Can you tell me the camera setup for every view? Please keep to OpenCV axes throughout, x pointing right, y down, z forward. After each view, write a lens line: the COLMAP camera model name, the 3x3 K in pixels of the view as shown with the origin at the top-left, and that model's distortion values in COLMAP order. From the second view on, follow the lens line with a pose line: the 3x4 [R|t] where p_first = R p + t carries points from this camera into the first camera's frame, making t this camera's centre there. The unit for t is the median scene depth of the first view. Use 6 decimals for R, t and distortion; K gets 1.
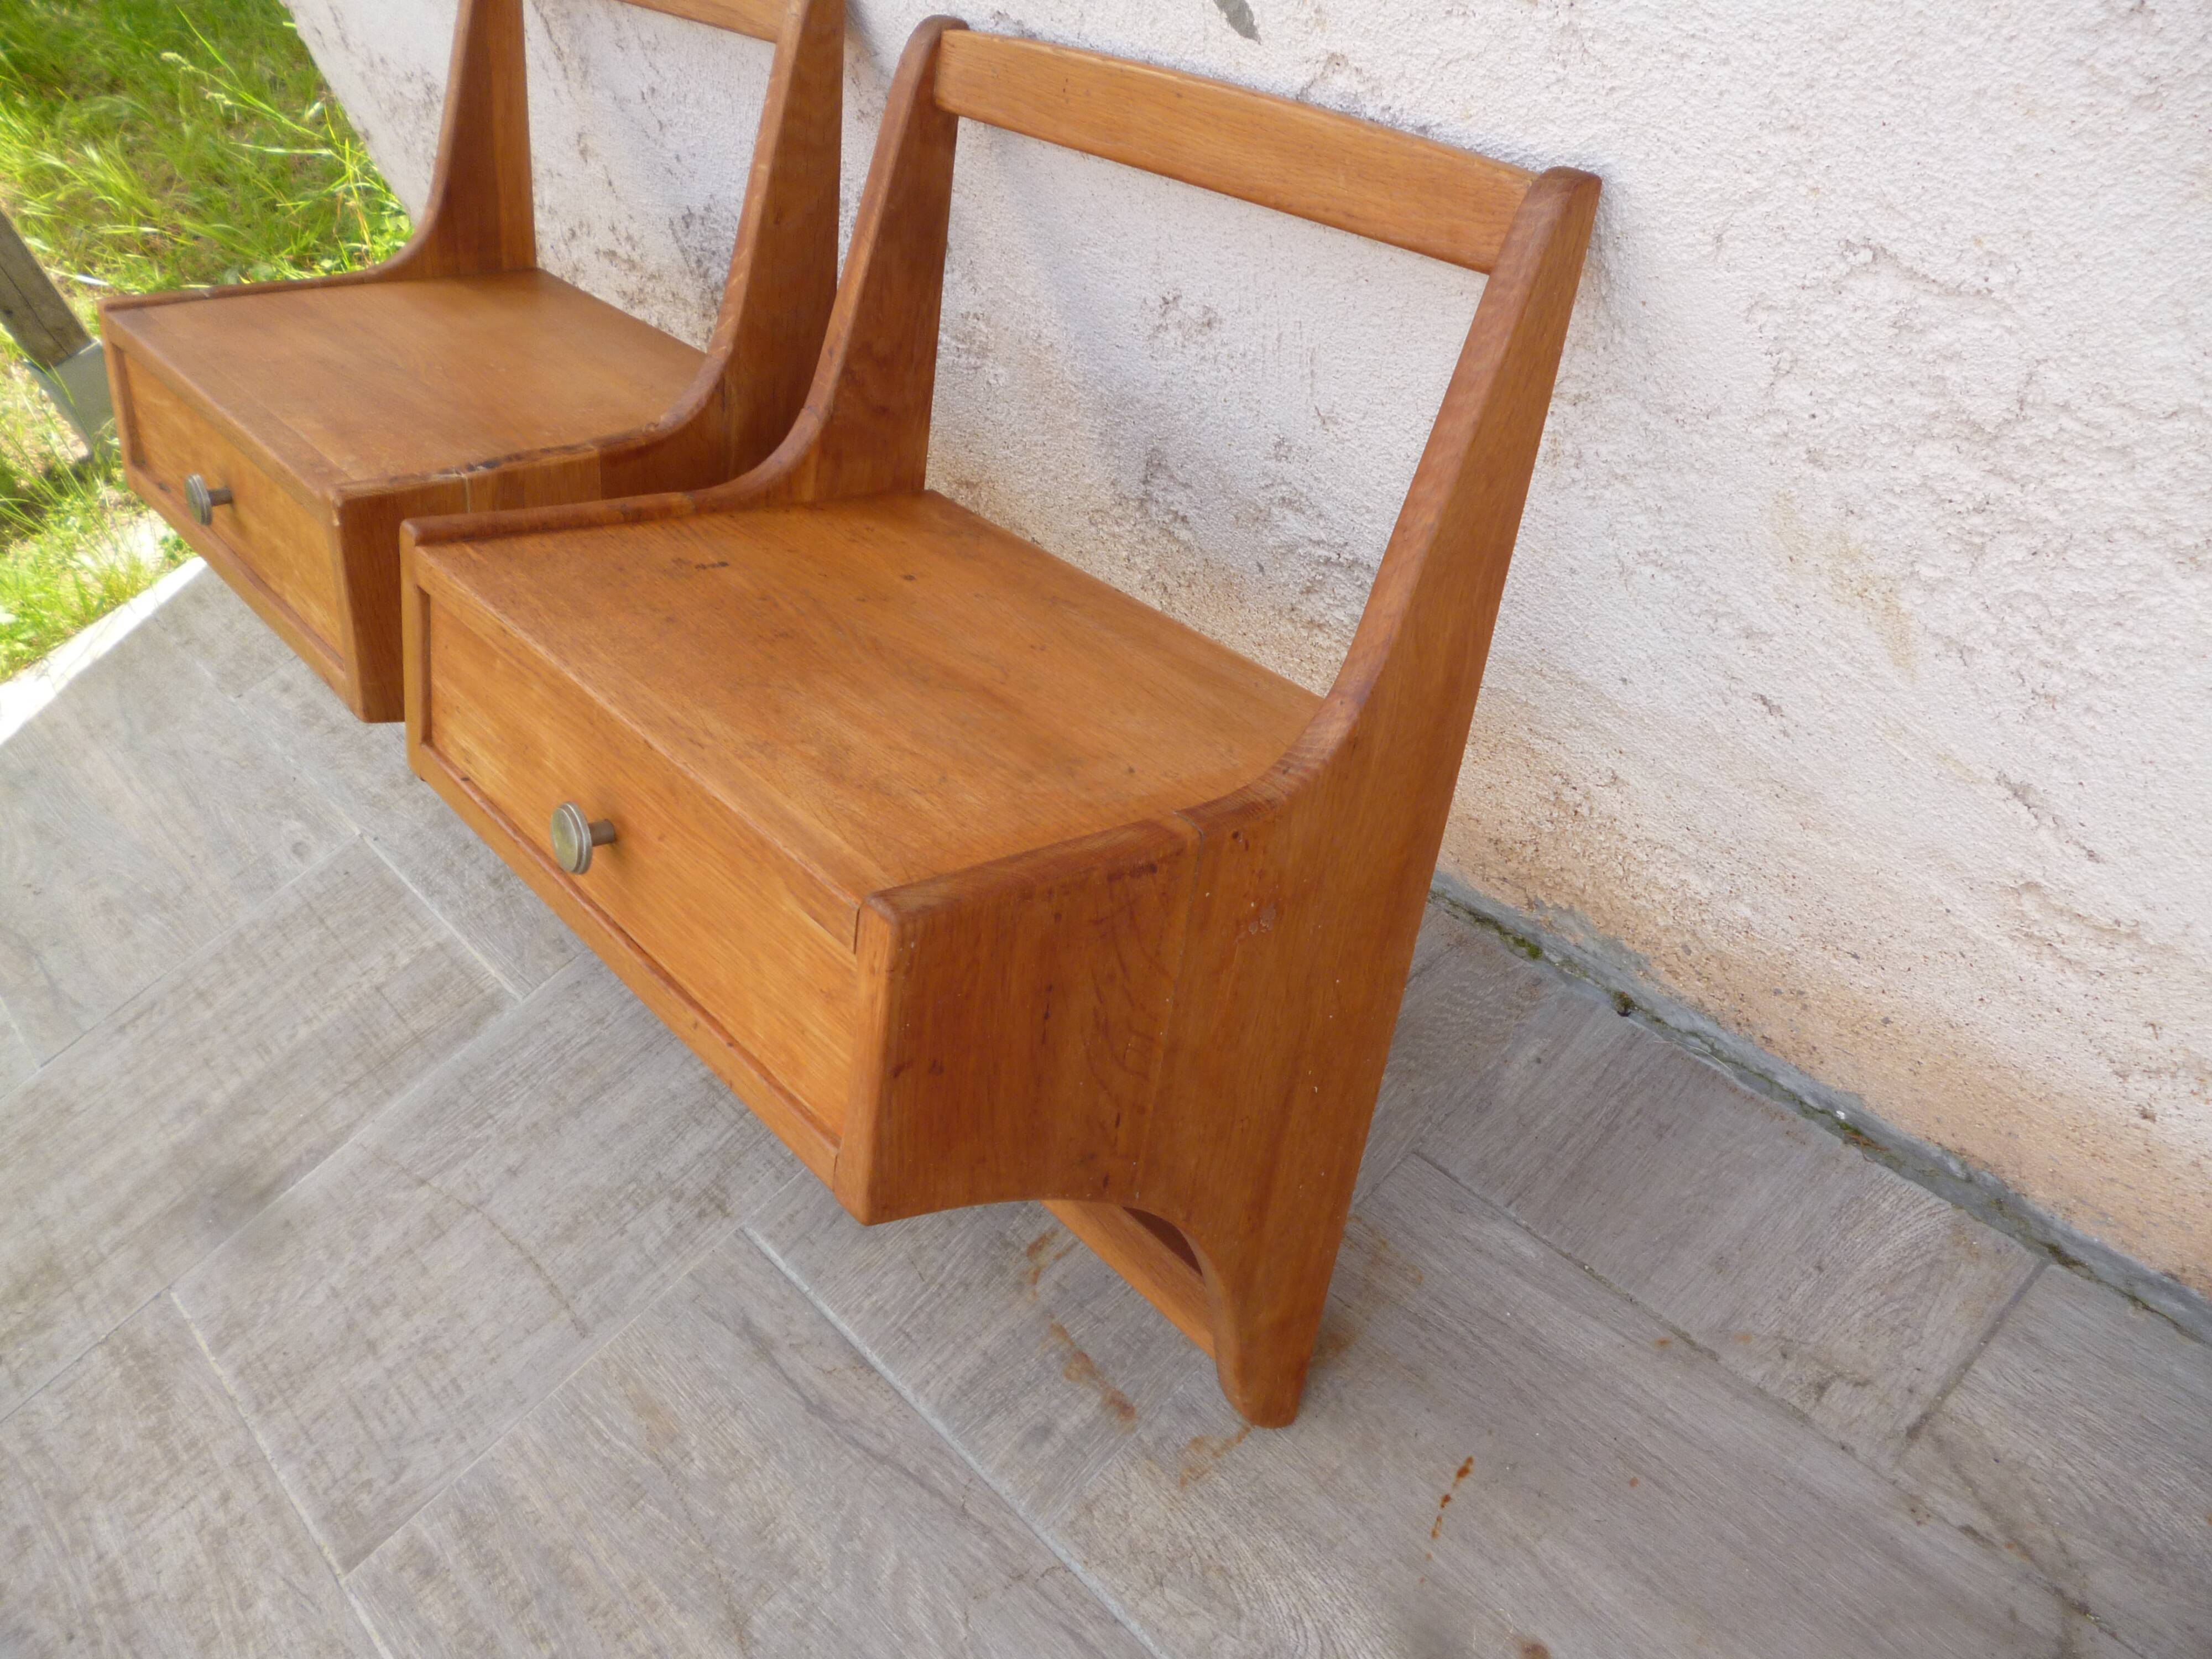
lens RADIAL K [[1854.4, 0, 1109.6], [0, 1854.4, 830.3], [0, 0, 1]] dist [-0.014298, -0.004245]
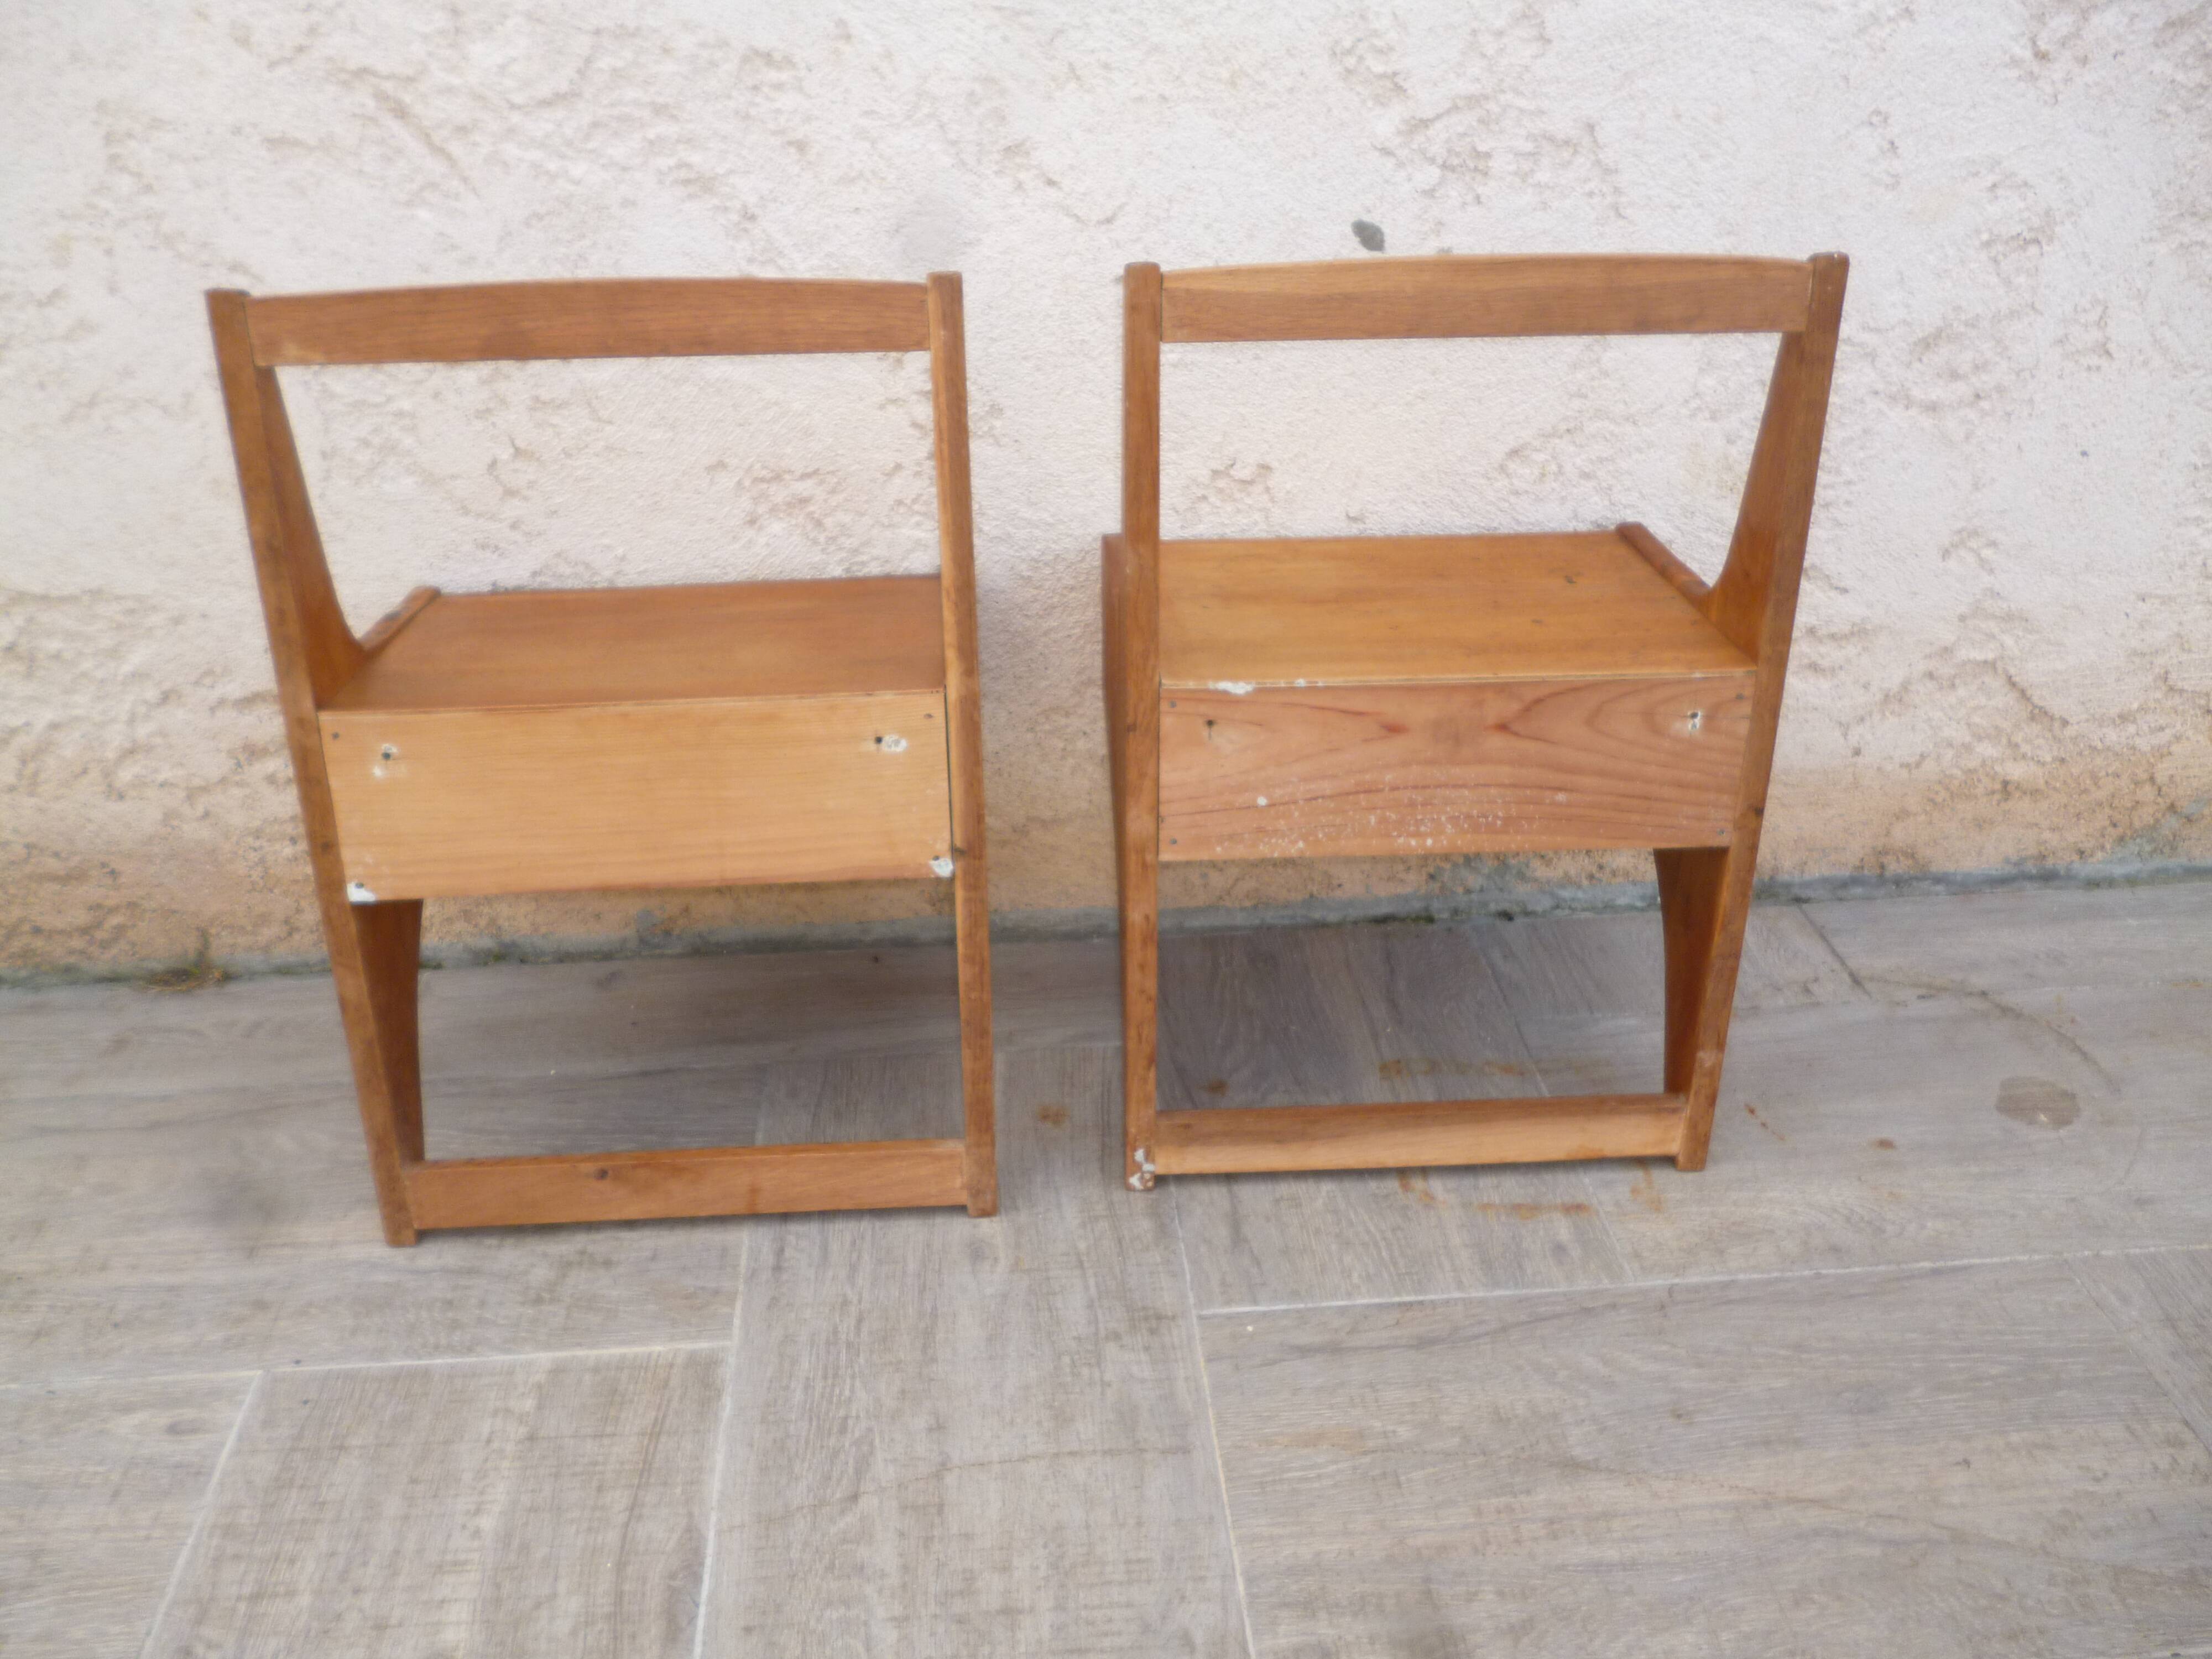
lens RADIAL K [[1854.4, 0, 1106.9], [0, 1854.4, 829.6], [0, 0, 1]] dist [-0.014298, -0.004245]
pose [[0.593943, -0.160635, 0.788307, -1.224686], [0.469344, 0.865021, -0.177356, 0.170319], [-0.653413, 0.475326, 0.589166, 0.354841]]
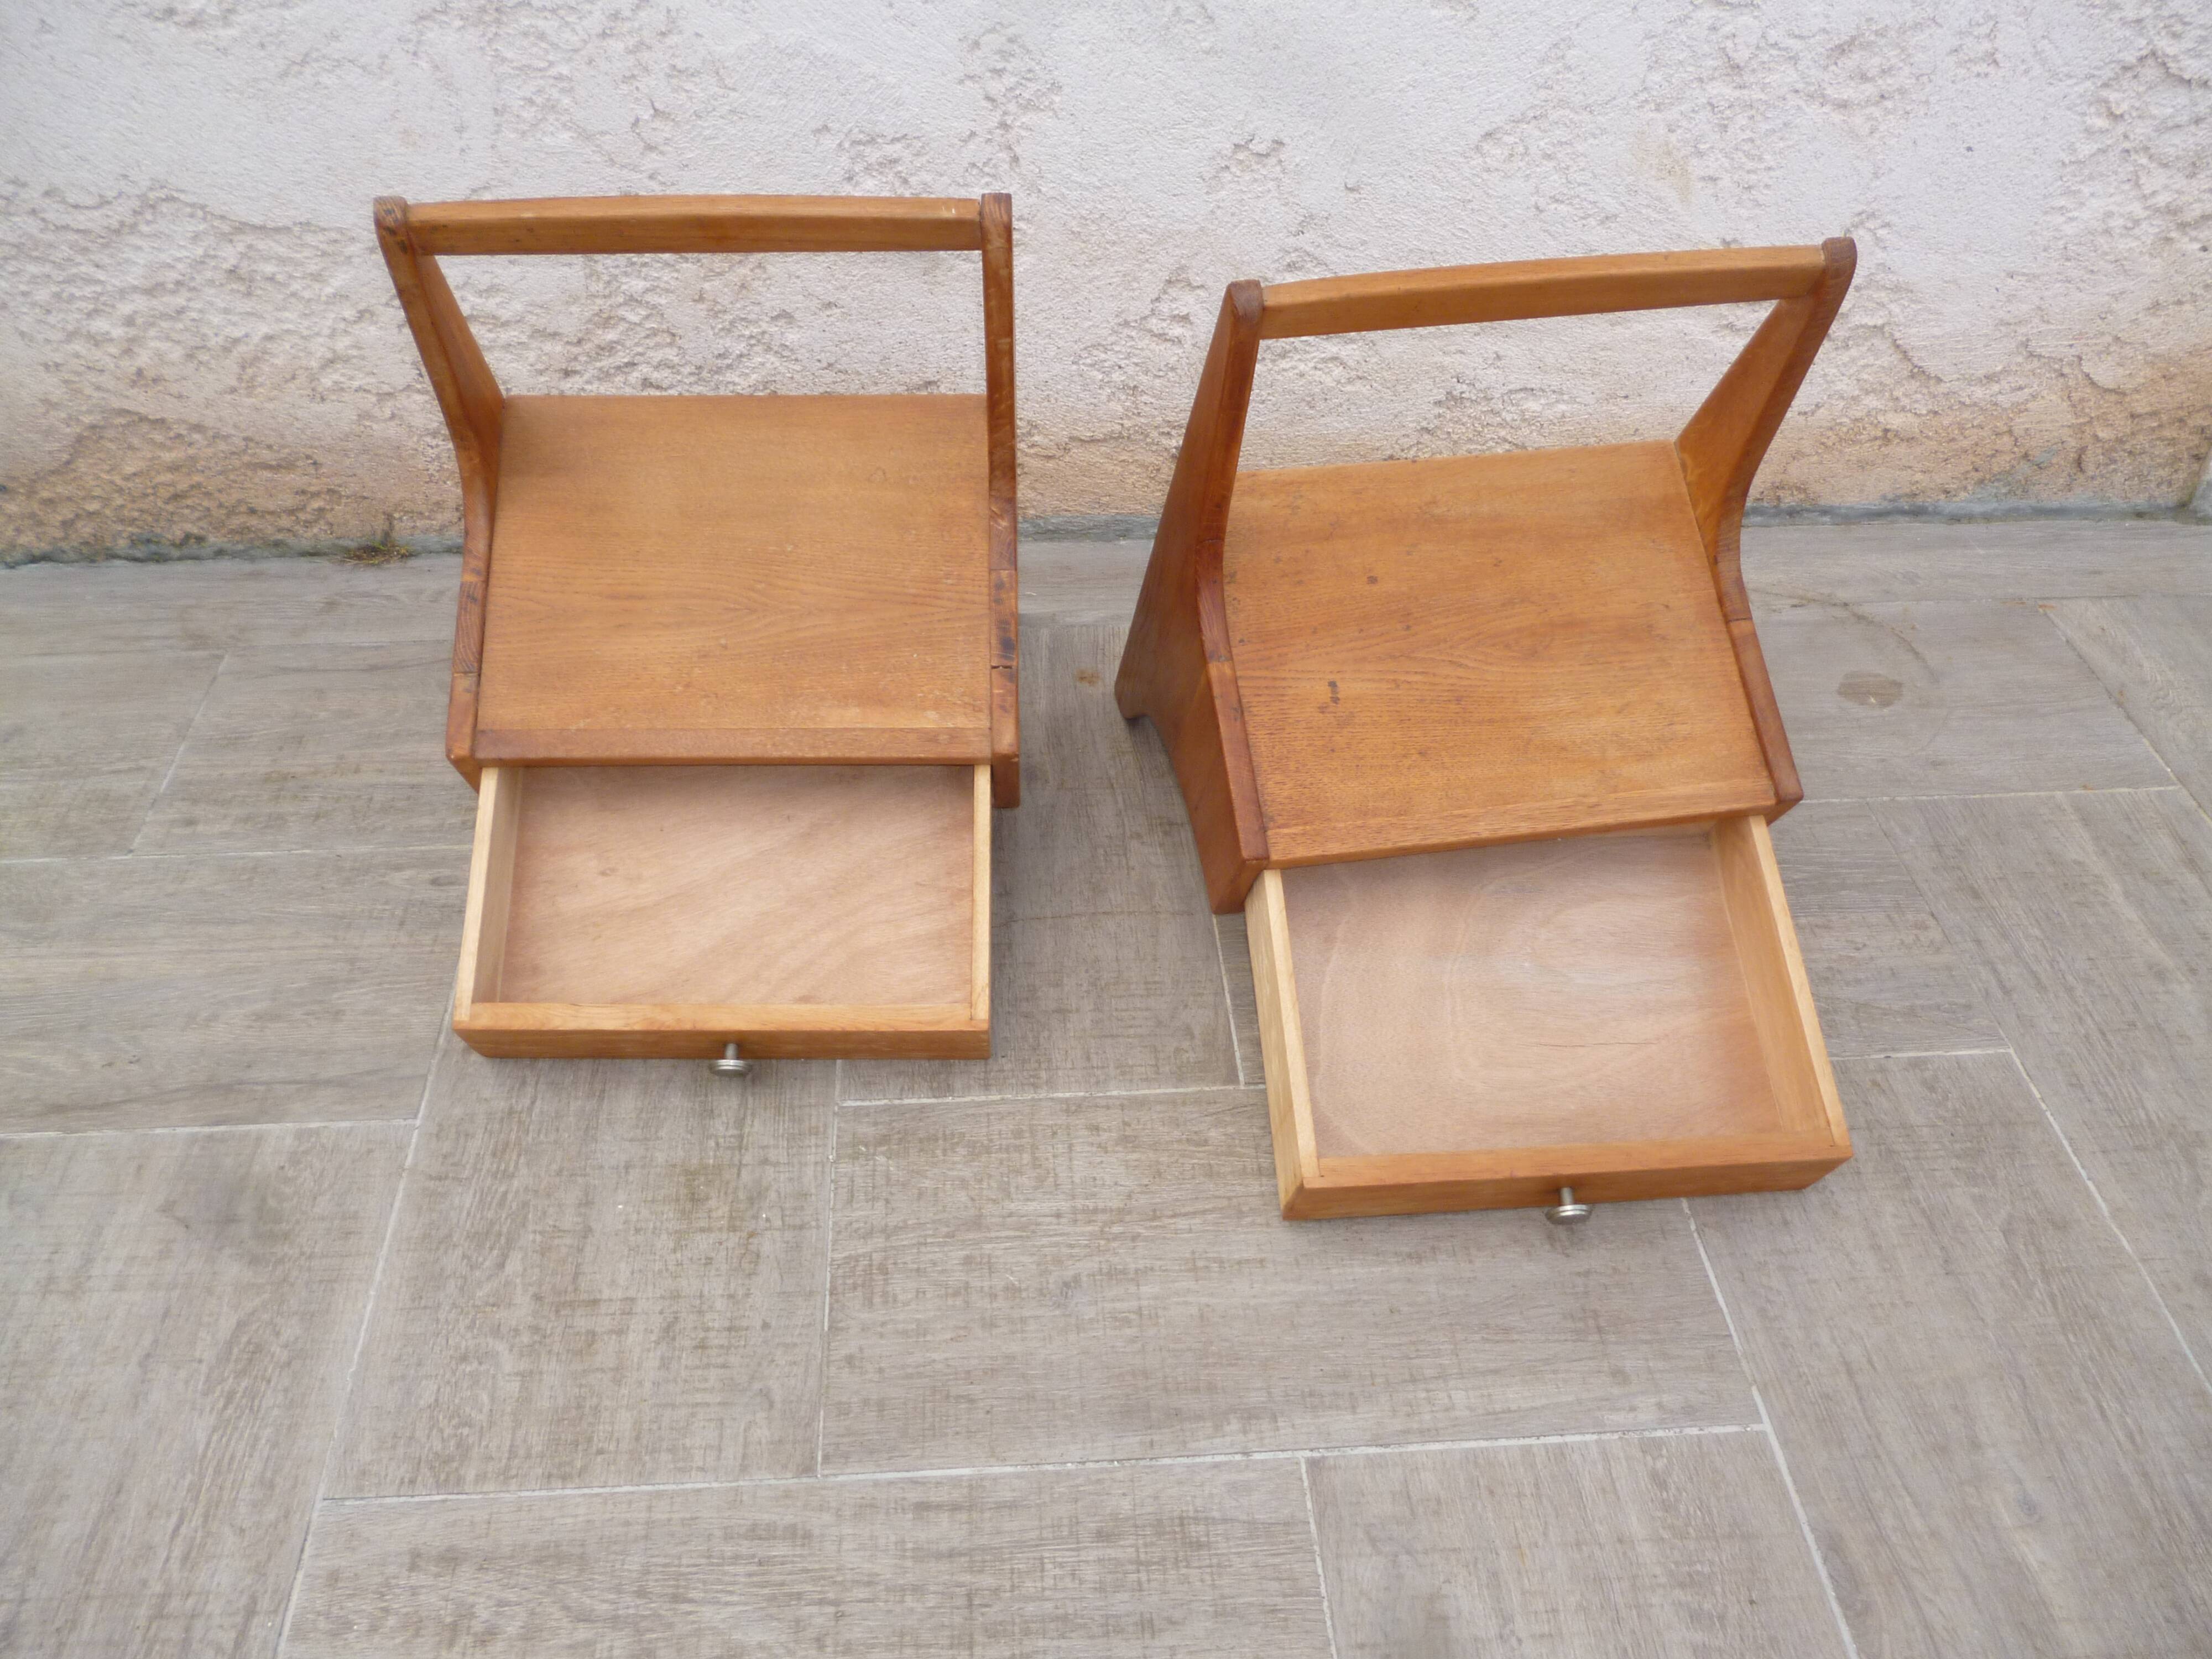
lens RADIAL K [[1854.4, 0, 1110.2], [0, 1854.4, 821.5], [0, 0, 1]] dist [-0.014298, -0.004245]
pose [[0.594635, -0.290921, 0.749516, -1.540807], [0.447054, 0.894476, -0.007488, 0.236870], [-0.668246, 0.339527, 0.661943, 0.167941]]
